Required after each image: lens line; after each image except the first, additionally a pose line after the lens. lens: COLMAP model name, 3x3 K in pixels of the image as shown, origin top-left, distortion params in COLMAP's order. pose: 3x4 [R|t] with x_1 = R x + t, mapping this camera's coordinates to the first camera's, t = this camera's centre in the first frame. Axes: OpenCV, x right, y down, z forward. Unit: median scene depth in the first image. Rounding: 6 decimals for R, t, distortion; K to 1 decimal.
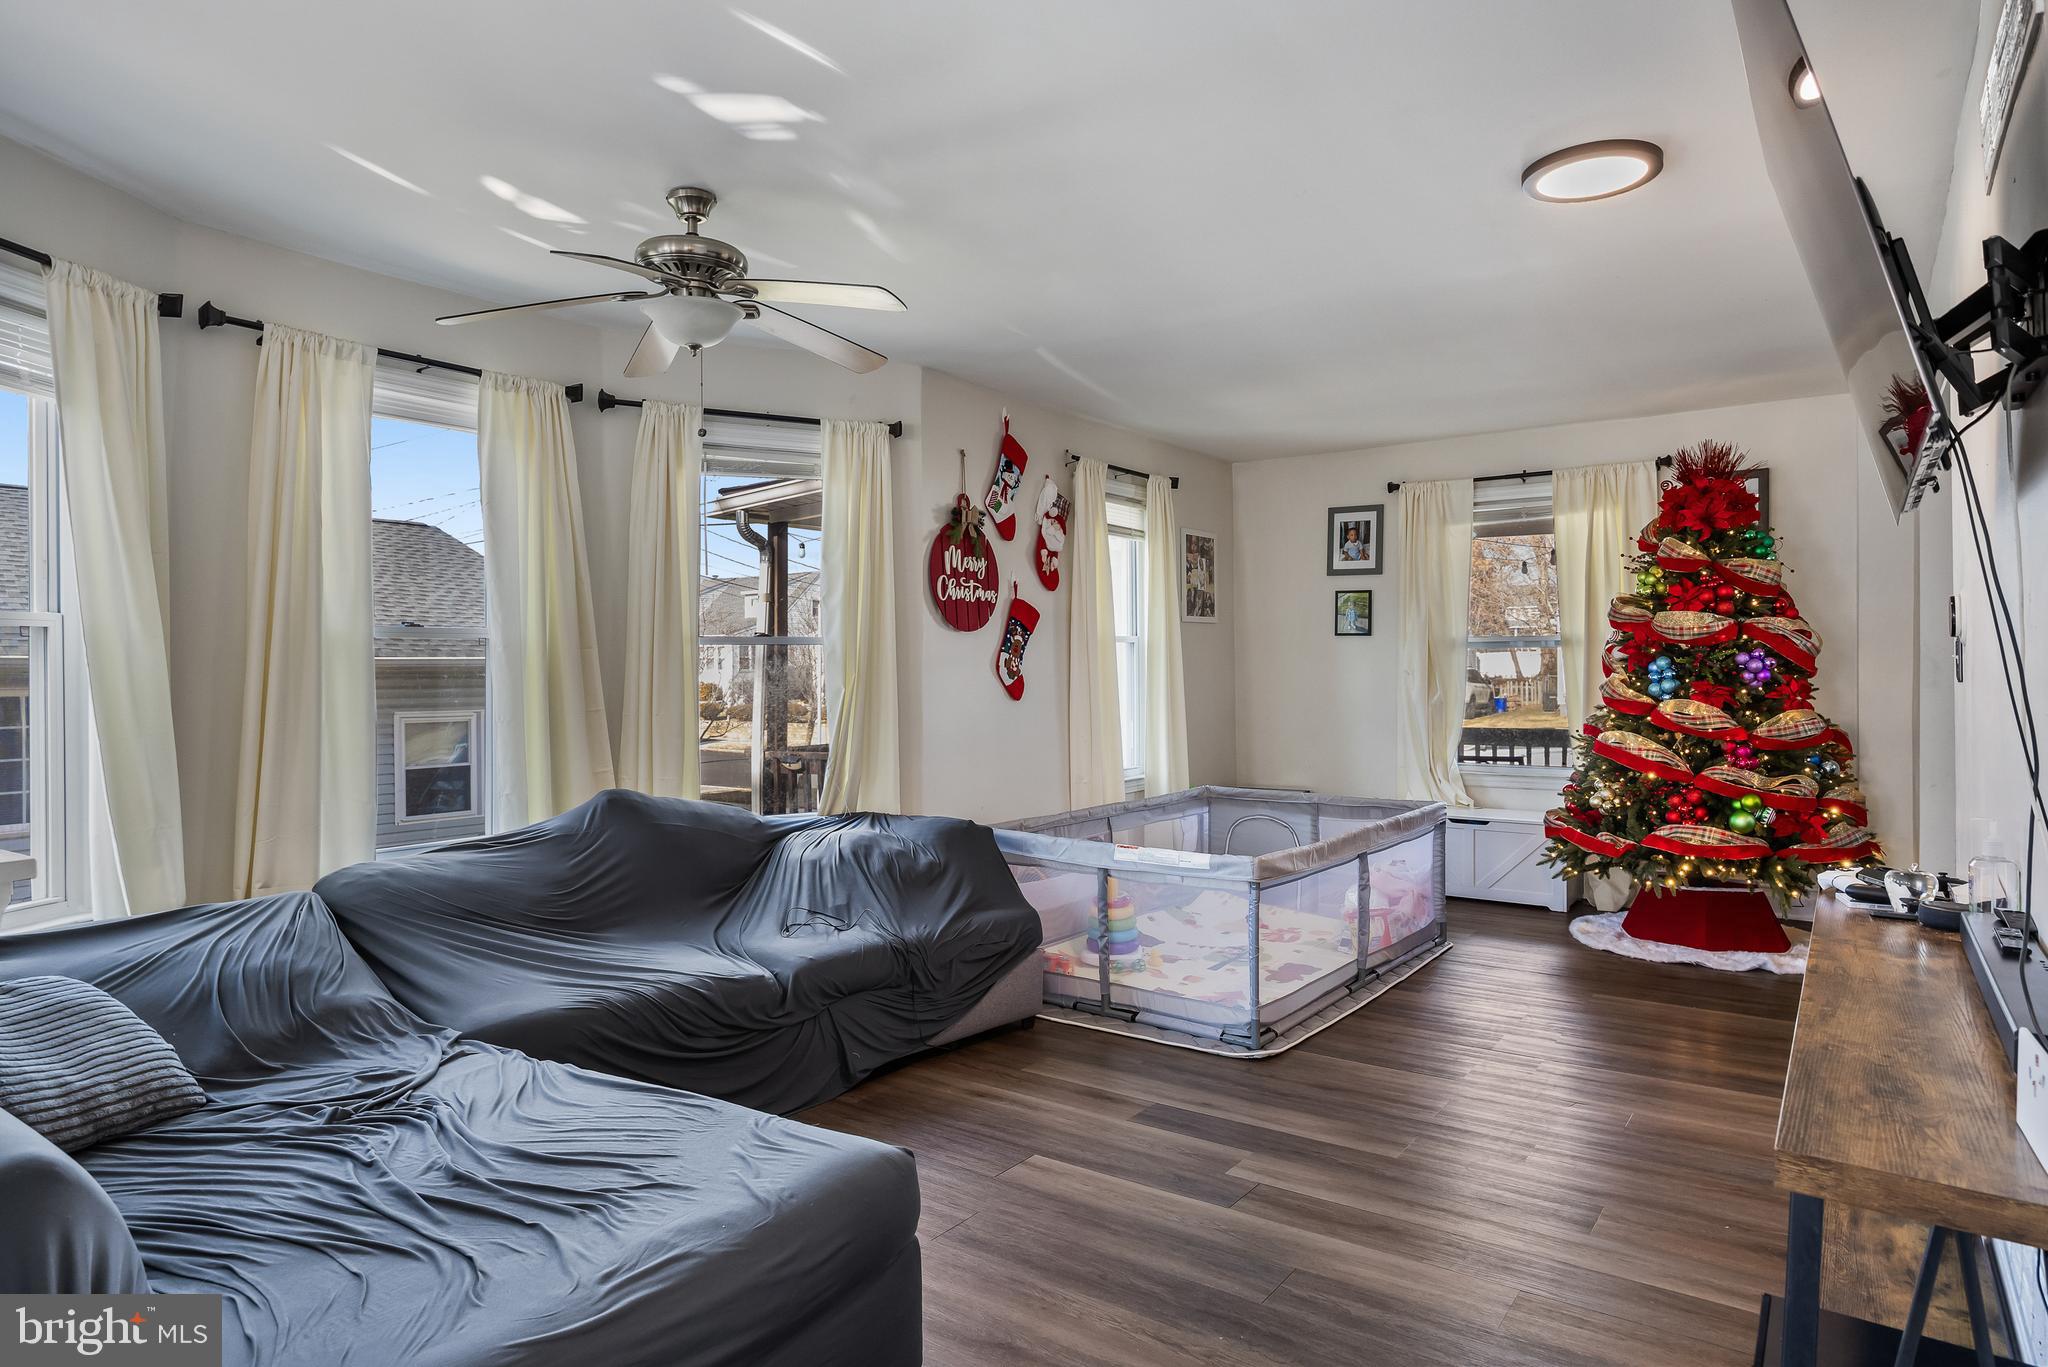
lens RADIAL K [[1197.7, 0, 1020.2], [0, 1197.7, 683.4], [0, 0, 1]] dist [-0.008936, -0.003610]
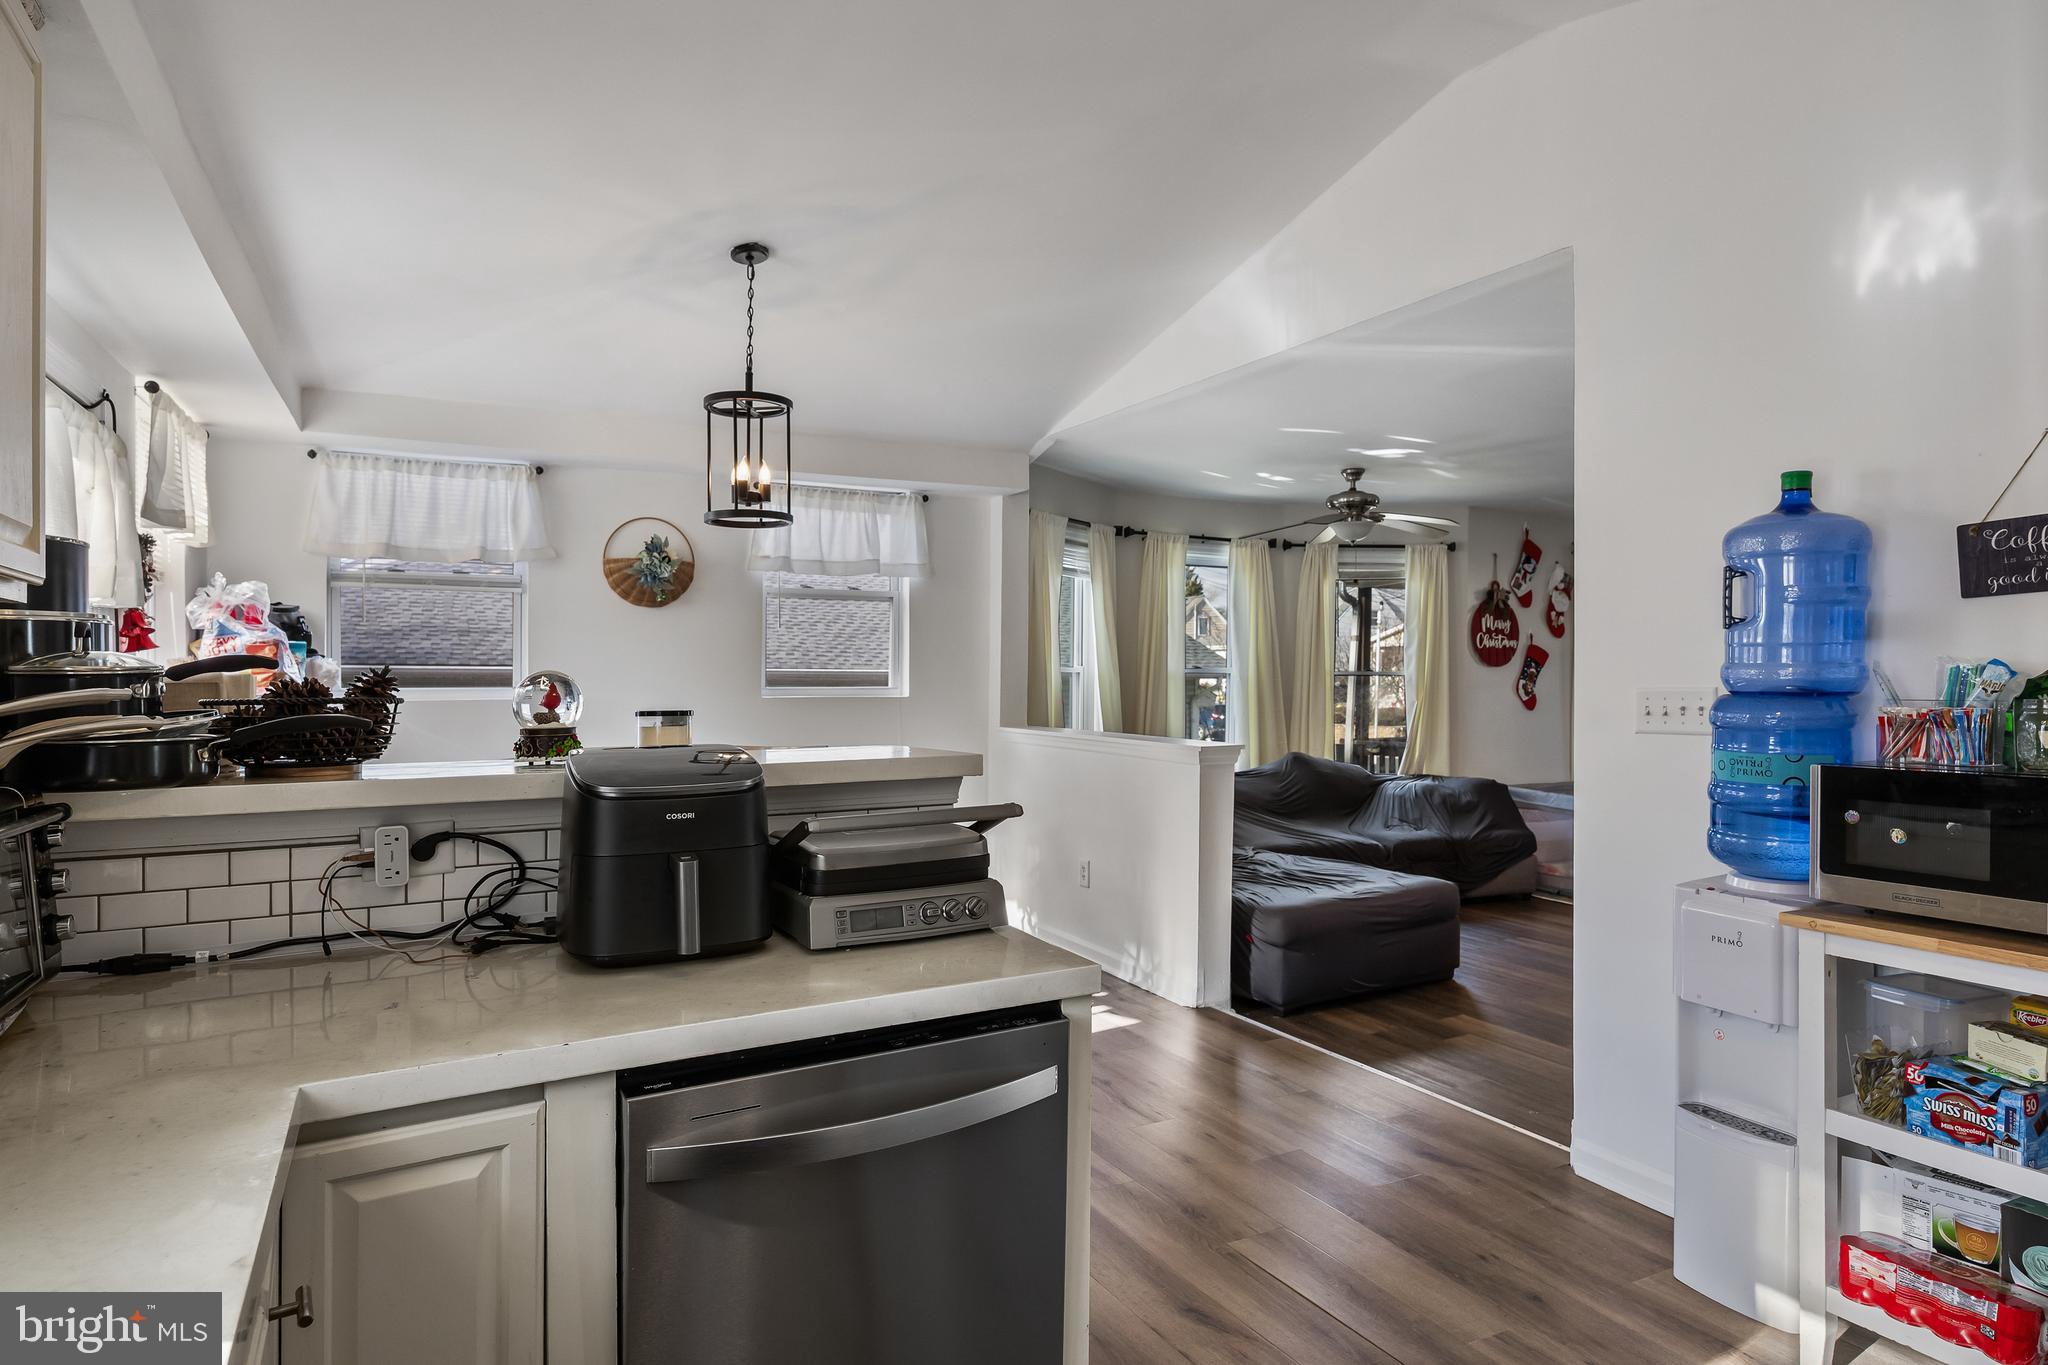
lens RADIAL K [[1144.6, 0, 1023.2], [0, 1144.6, 698.4], [0, 0, 1]] dist [-0.005832, -0.004103]
pose [[0.898203, 0.016965, -0.439253, 0.060290], [-0.012854, 0.999841, 0.012333, -0.012020], [0.439392, -0.005431, 0.898279, -0.659198]]
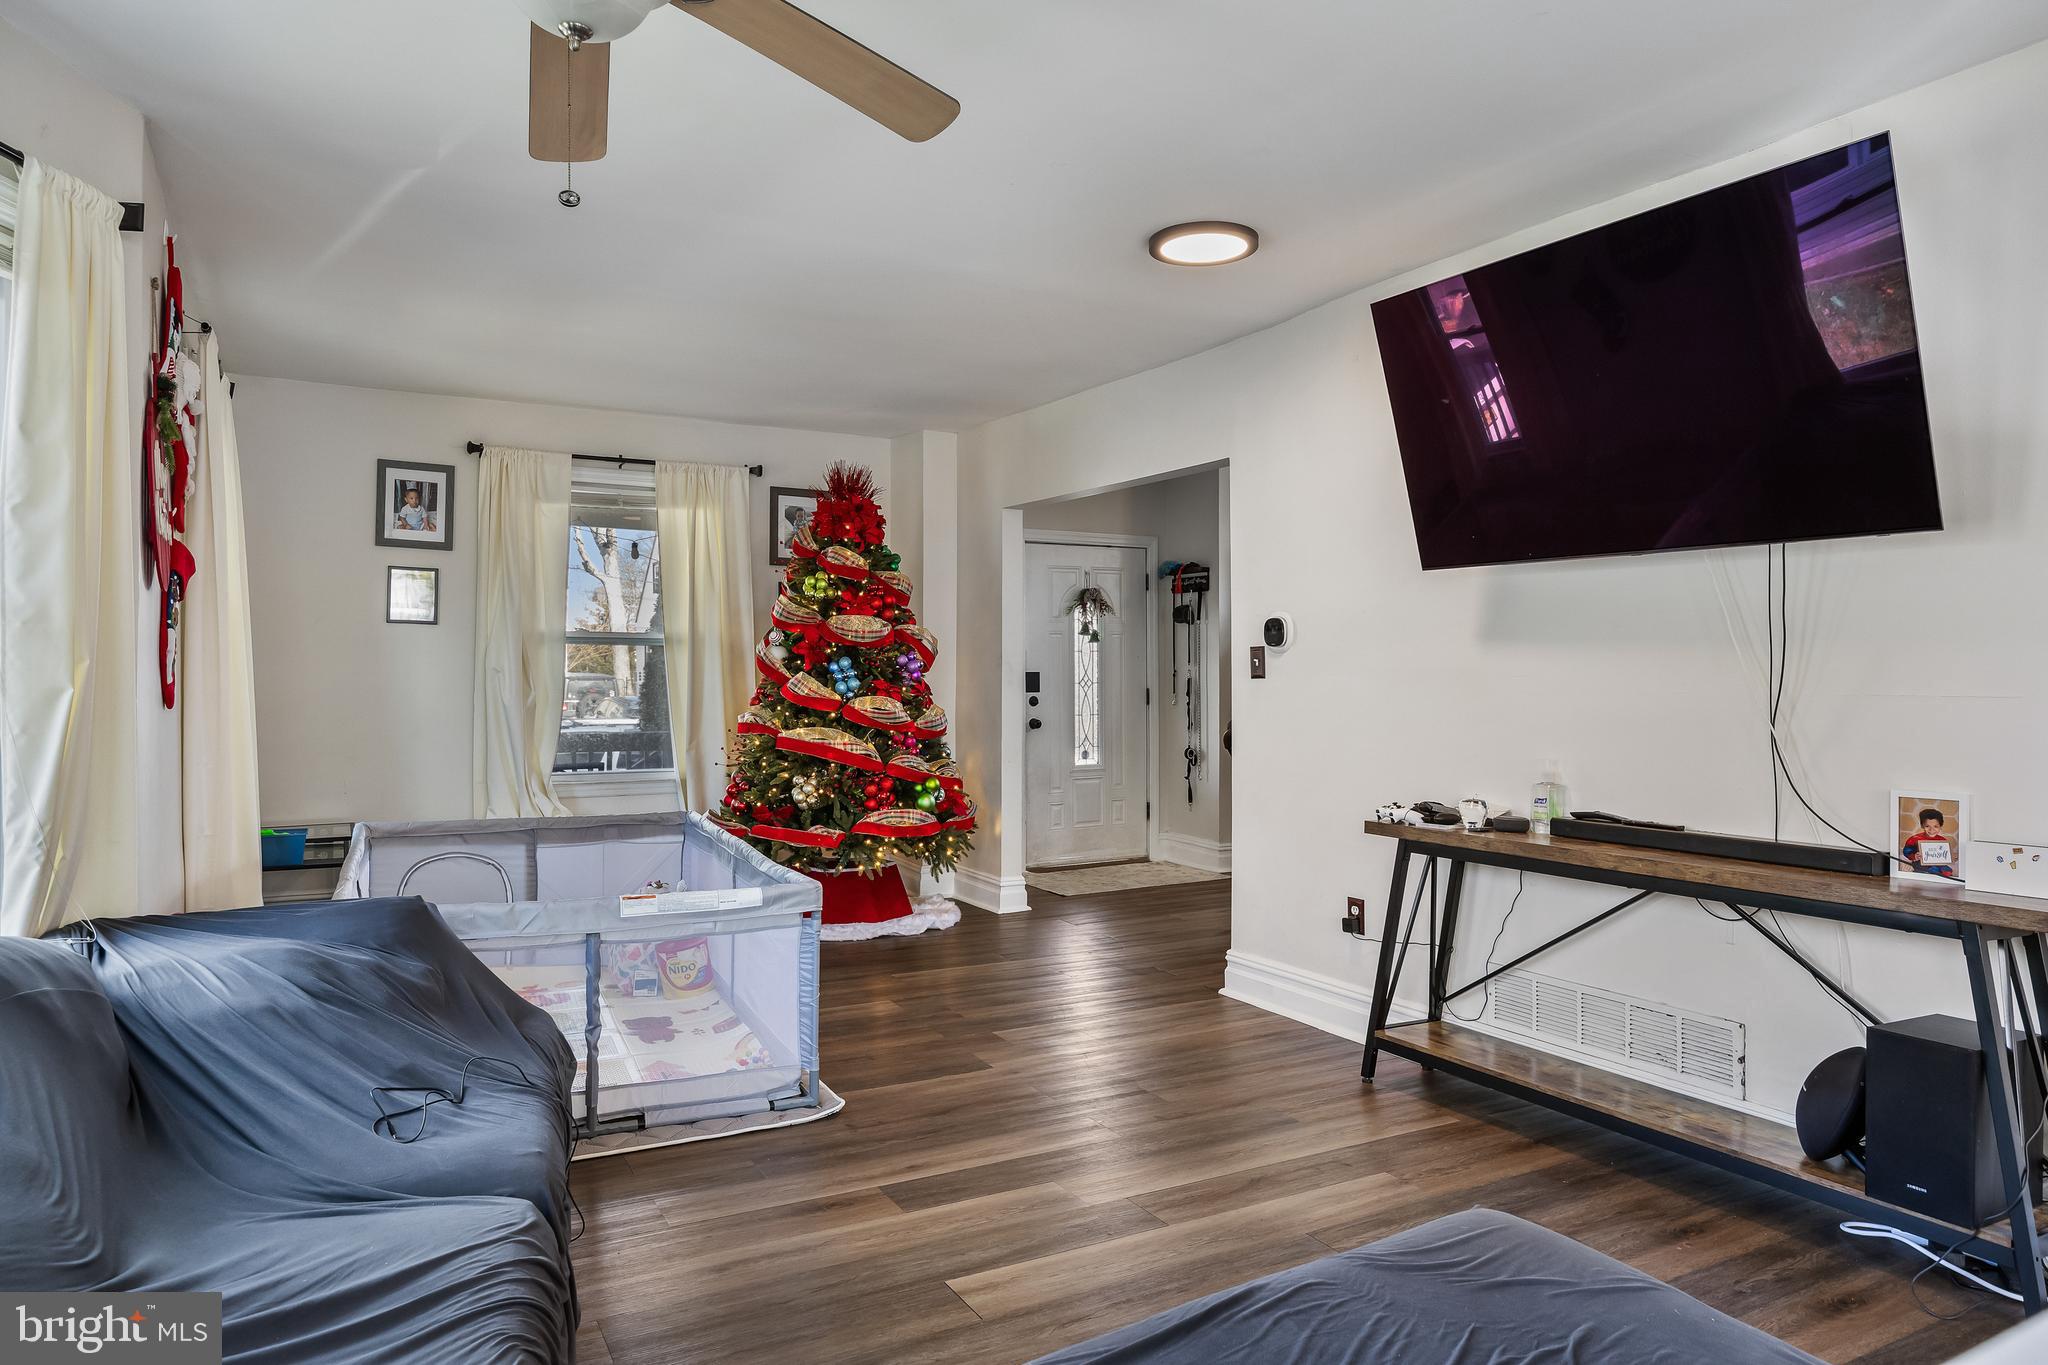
lens RADIAL K [[1278.3, 0, 1022.6], [0, 1278.3, 681.5], [0, 0, 1]] dist [-0.002514, -0.001686]
pose [[0.433442, 0.001613, 0.901180, -0.437429], [0.002848, 0.999991, -0.003160, 0.003913], [-0.901177, 0.003937, 0.433433, 0.362788]]
